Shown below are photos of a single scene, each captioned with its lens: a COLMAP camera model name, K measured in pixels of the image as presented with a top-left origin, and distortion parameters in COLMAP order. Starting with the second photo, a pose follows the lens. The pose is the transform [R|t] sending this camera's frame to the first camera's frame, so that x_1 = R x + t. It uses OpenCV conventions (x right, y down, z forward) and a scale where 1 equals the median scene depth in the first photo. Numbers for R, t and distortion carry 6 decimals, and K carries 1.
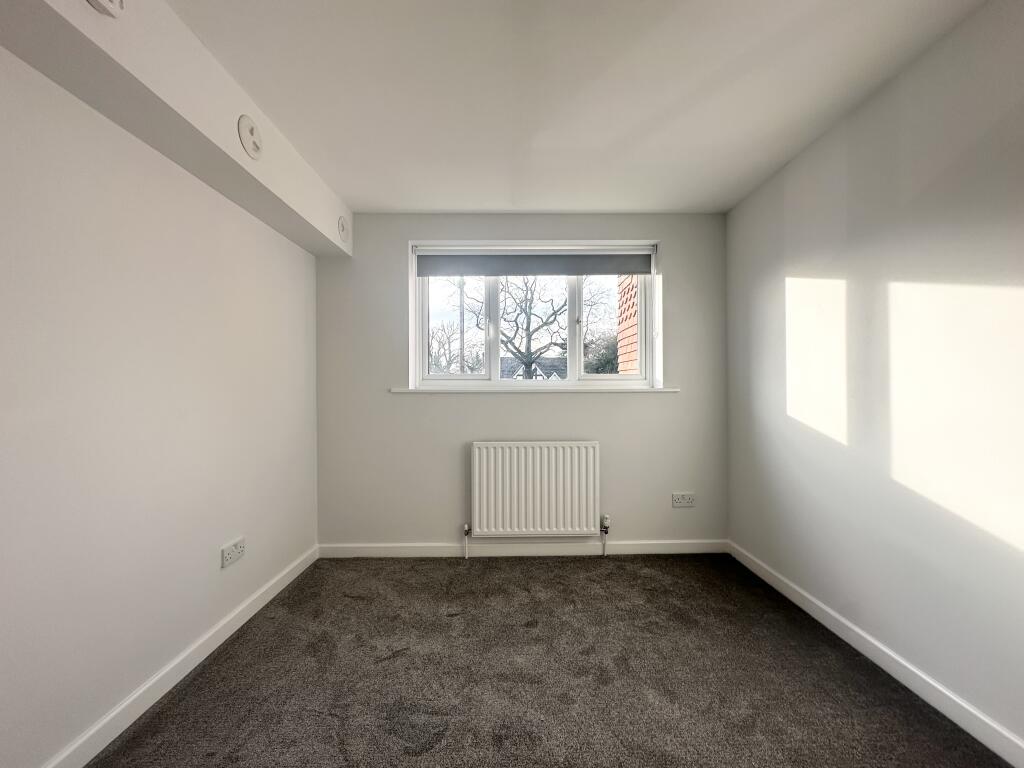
lens RADIAL K [[416.5, 0, 523.0], [0, 416.5, 383.8], [0, 0, 1]] dist [-0.001170, 0.000131]
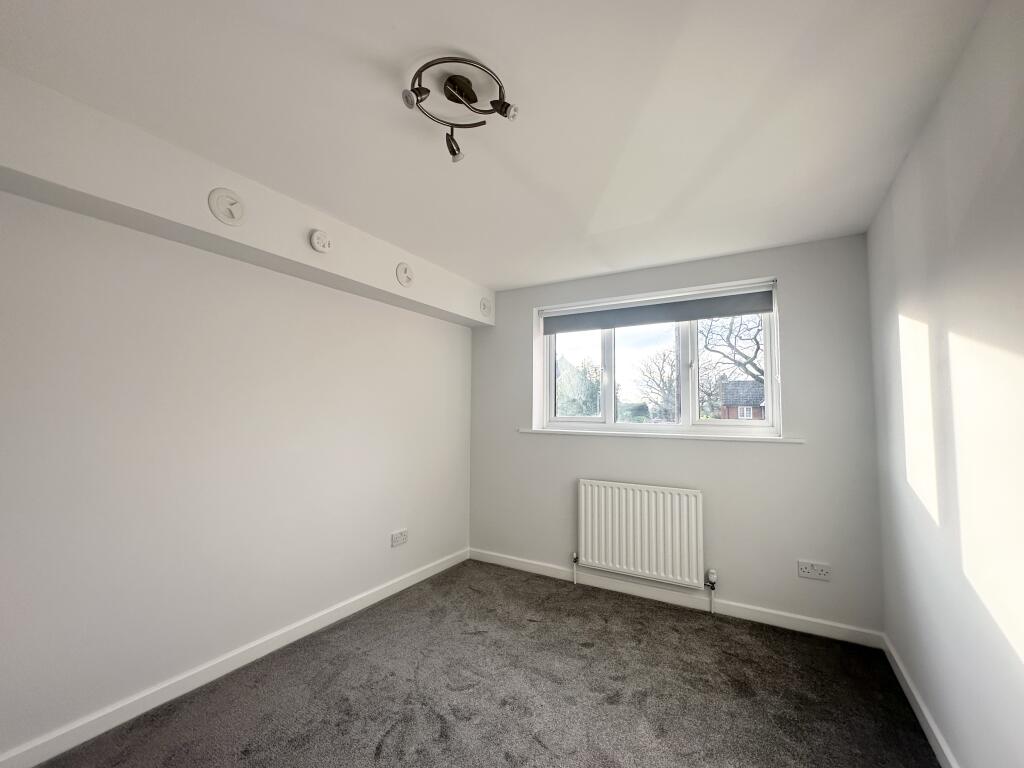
lens RADIAL K [[443.5, 0, 512.0], [0, 443.5, 384.0], [0, 0, 1]] dist [0.002491, 0.000116]
pose [[0.848626, -0.020588, -0.528593, 0.373332], [-0.009987, 0.998441, -0.054921, -0.051203], [0.528900, 0.051886, 0.847097, -0.132114]]
